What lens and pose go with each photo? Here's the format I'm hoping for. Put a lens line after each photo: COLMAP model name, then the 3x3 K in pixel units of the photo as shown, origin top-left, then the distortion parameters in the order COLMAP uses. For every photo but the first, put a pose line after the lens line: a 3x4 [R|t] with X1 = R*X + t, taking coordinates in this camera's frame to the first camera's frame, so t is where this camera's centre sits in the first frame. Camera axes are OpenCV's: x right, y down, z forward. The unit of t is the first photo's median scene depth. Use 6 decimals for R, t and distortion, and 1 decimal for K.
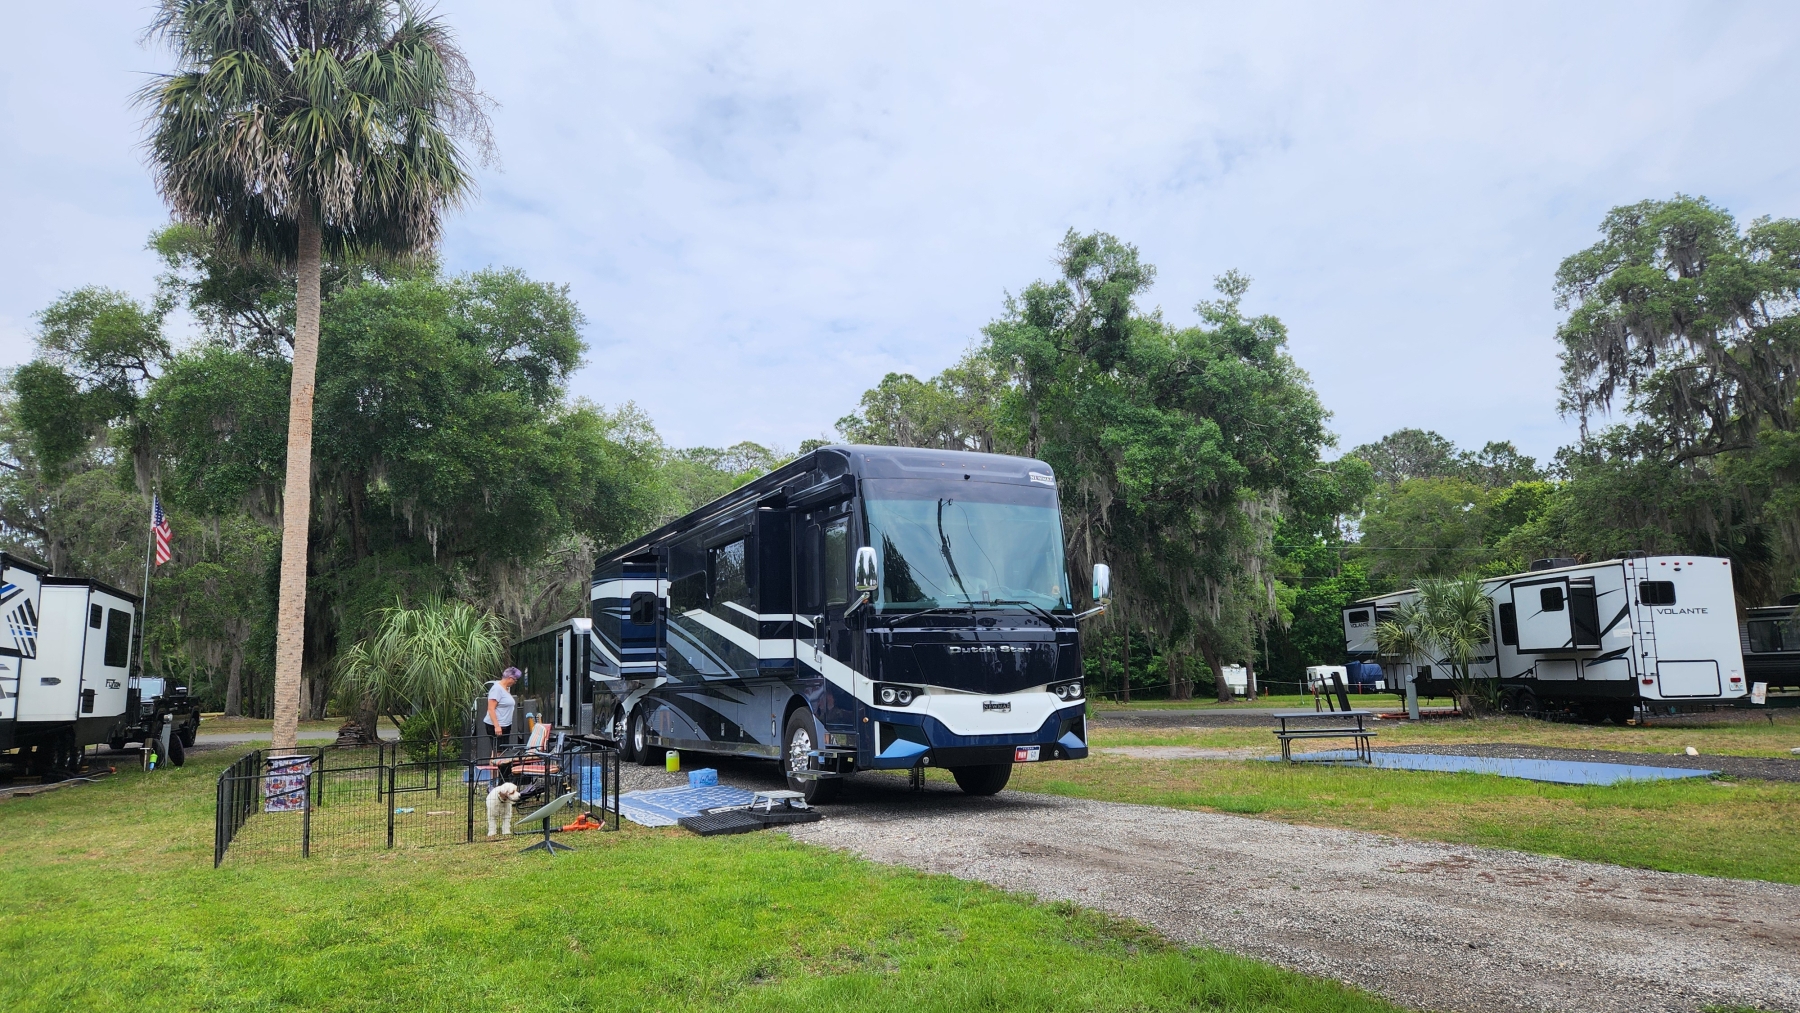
lens RADIAL K [[1223.5, 0, 900.0], [0, 1223.5, 506.5], [0, 0, 1]] dist [0.001108, 0.000230]
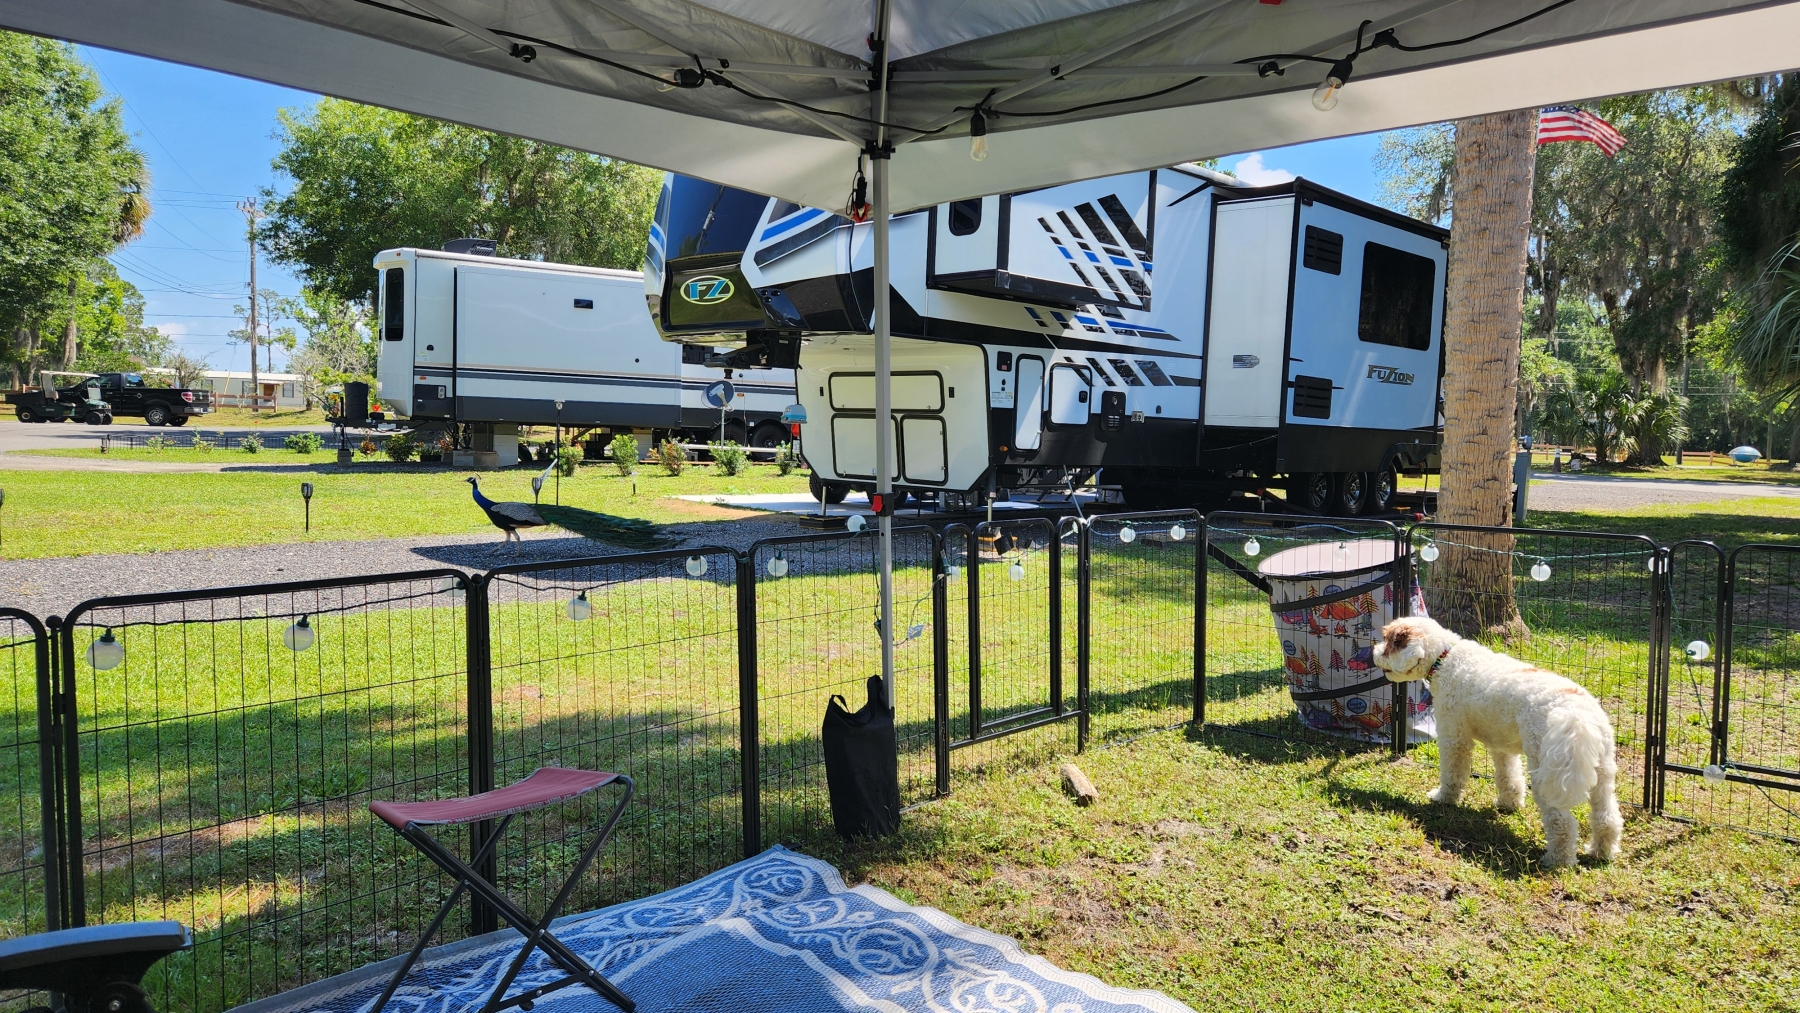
lens RADIAL K [[1223.5, 0, 900.0], [0, 1223.5, 506.5], [0, 0, 1]] dist [0.001108, 0.000230]
pose [[0.423956, 0.092404, -0.900957, -0.225220], [0.104010, 0.983233, 0.149785, 0.106689], [0.899690, -0.157211, 0.407237, 0.601493]]
